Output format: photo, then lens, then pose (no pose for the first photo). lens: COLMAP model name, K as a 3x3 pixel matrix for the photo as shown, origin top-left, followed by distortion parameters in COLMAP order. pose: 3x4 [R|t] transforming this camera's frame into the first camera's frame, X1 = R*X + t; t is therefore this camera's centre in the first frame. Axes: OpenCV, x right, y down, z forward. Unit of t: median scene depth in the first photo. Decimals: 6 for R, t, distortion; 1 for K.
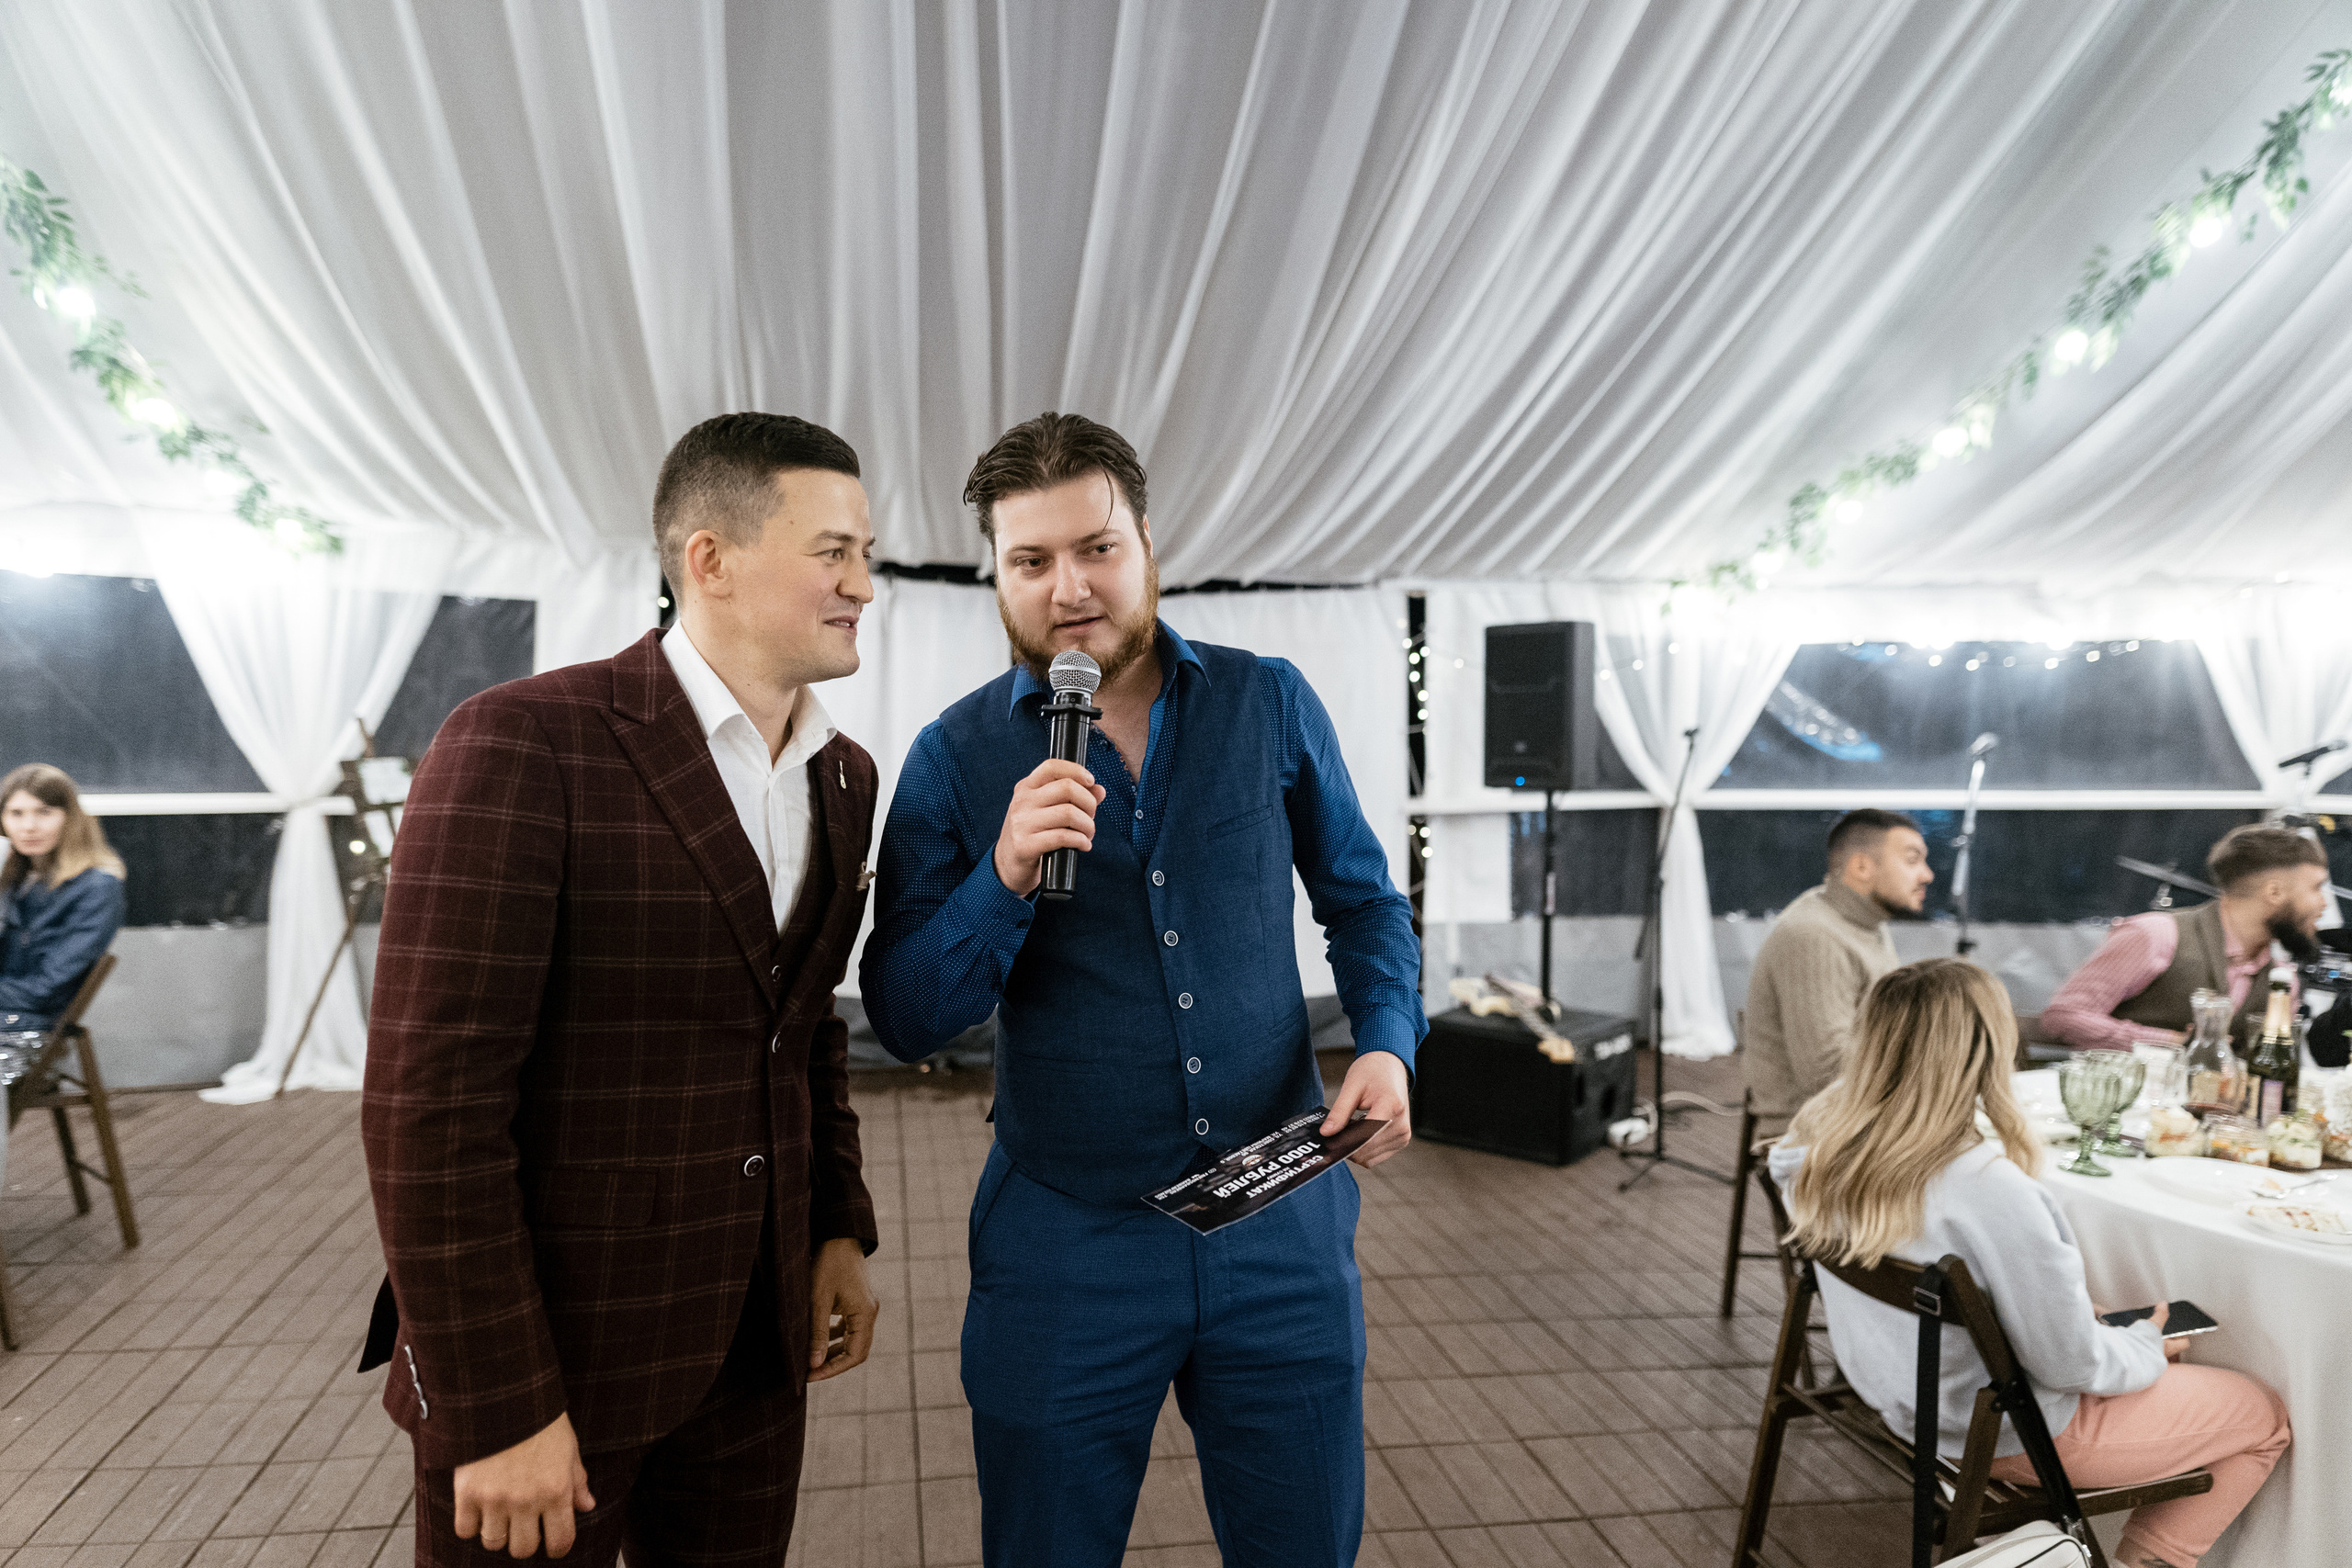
lens RADIAL K [[1558.1, 0, 1176.1], [0, 1558.1, 777.7], [0, 0, 1]] dist [0.197449, -0.186301]
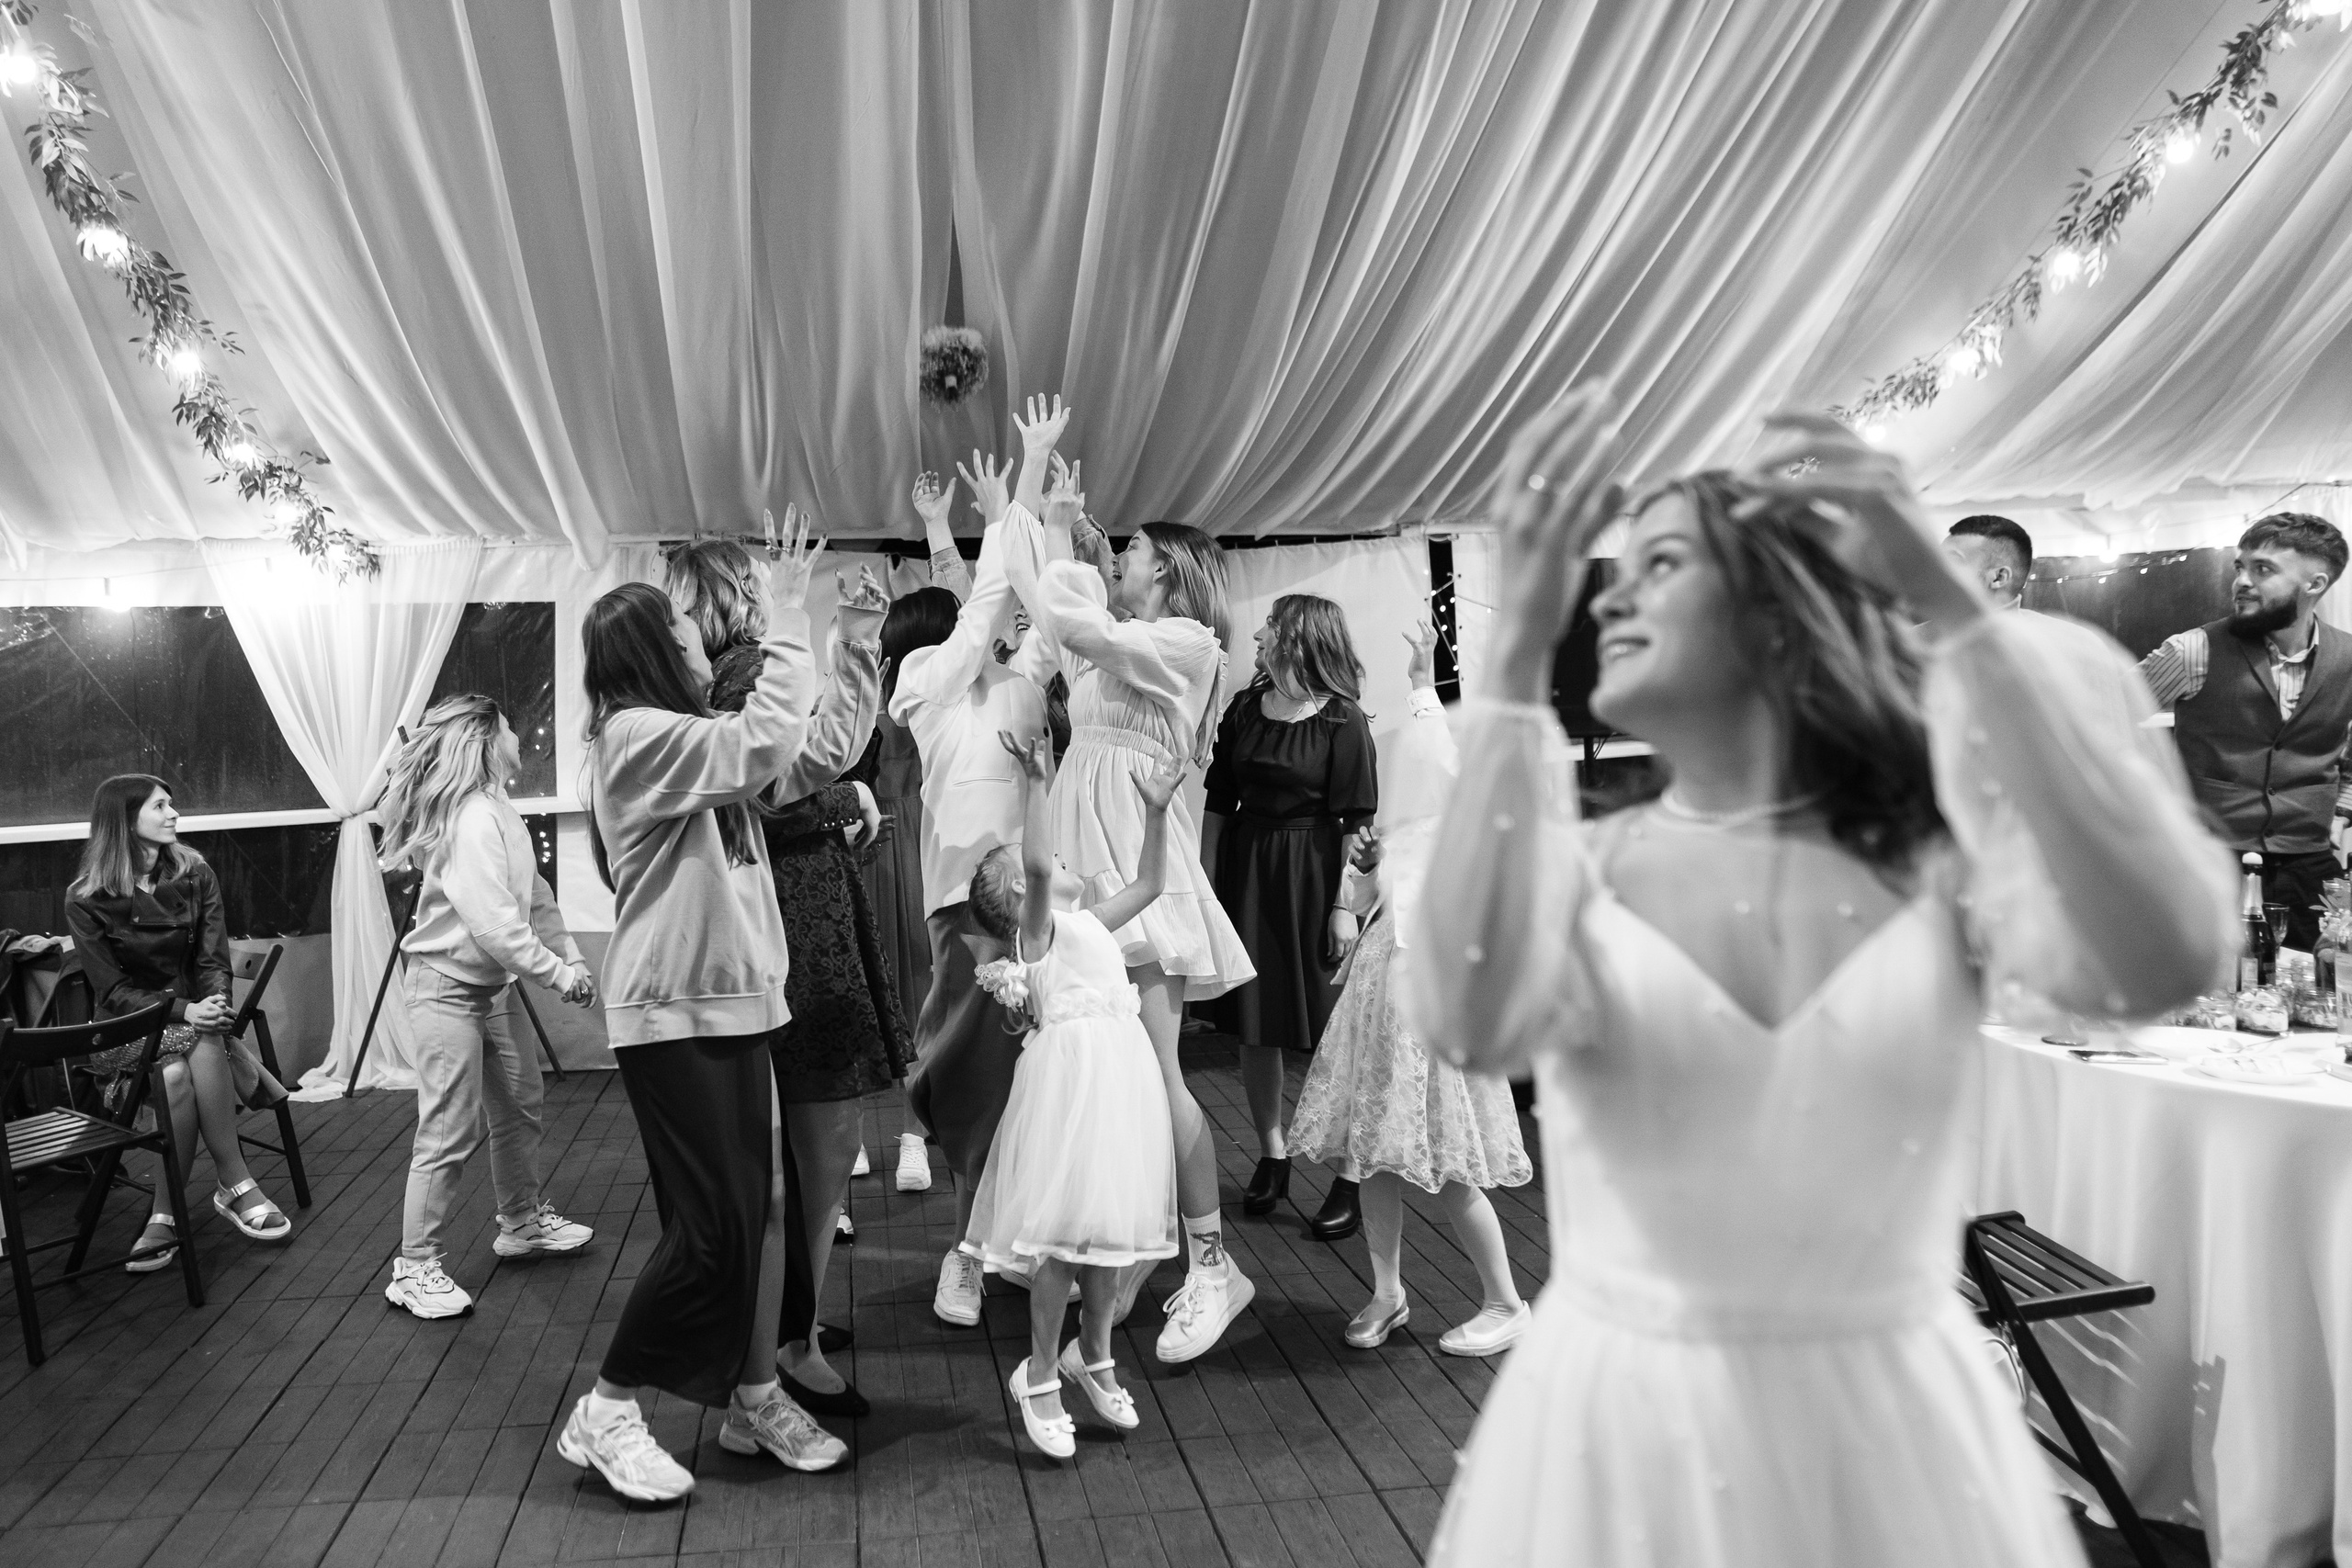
lens RADIAL K [[1791.8, 0, 1055.5], [0, 1791.8, 719.4], [0, 0, 1]] dist [-0.048469, 0.040302]
pose [[0.995883, -0.053956, -0.072844, -0.007050], [0.052017, 0.998247, -0.028247, 0.012903], [0.074240, 0.024342, 0.996943, -0.118407]]
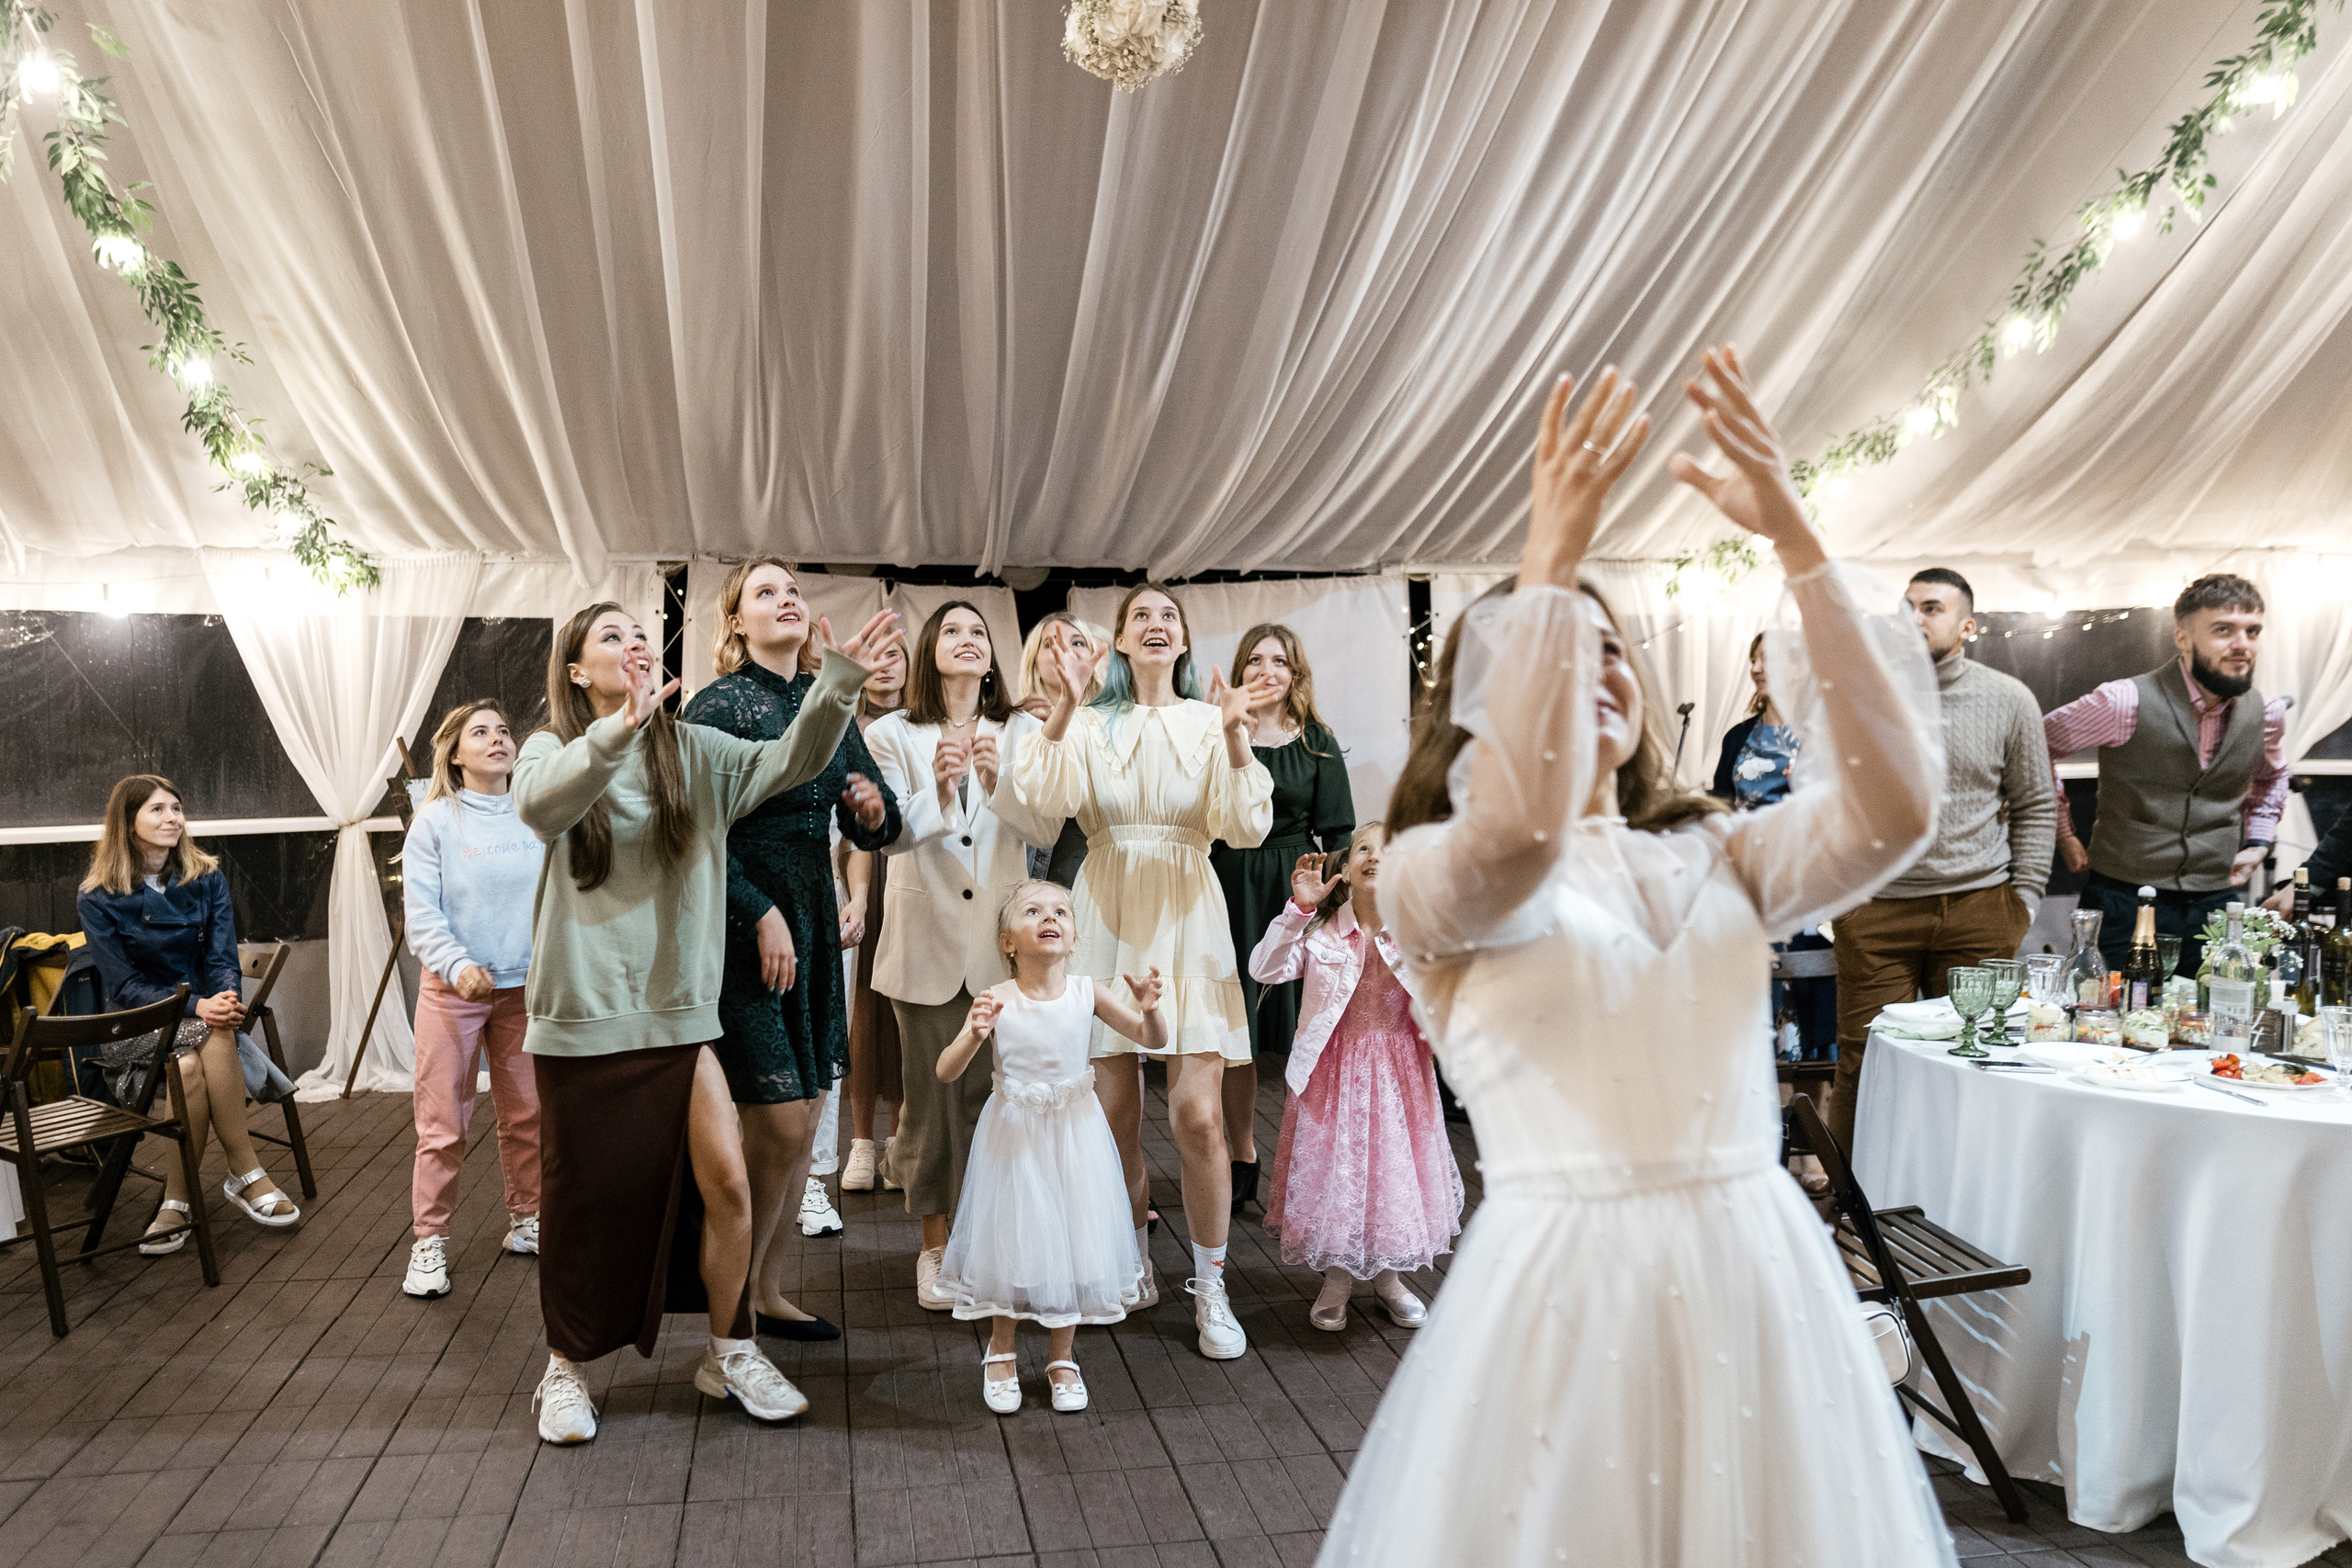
lens RADIAL K [[1790.6, 0, 1103.7], [0, 1790.6, 829.7], [0, 0, 1]] dist [-0.047887, 0.040433]
pose [[0.998859, -0.030093, -0.037093, -0.008831], [0.030720, 0.999393, 0.016456, 0.019324], [0.036576, -0.017576, 0.999176, -0.159259]]
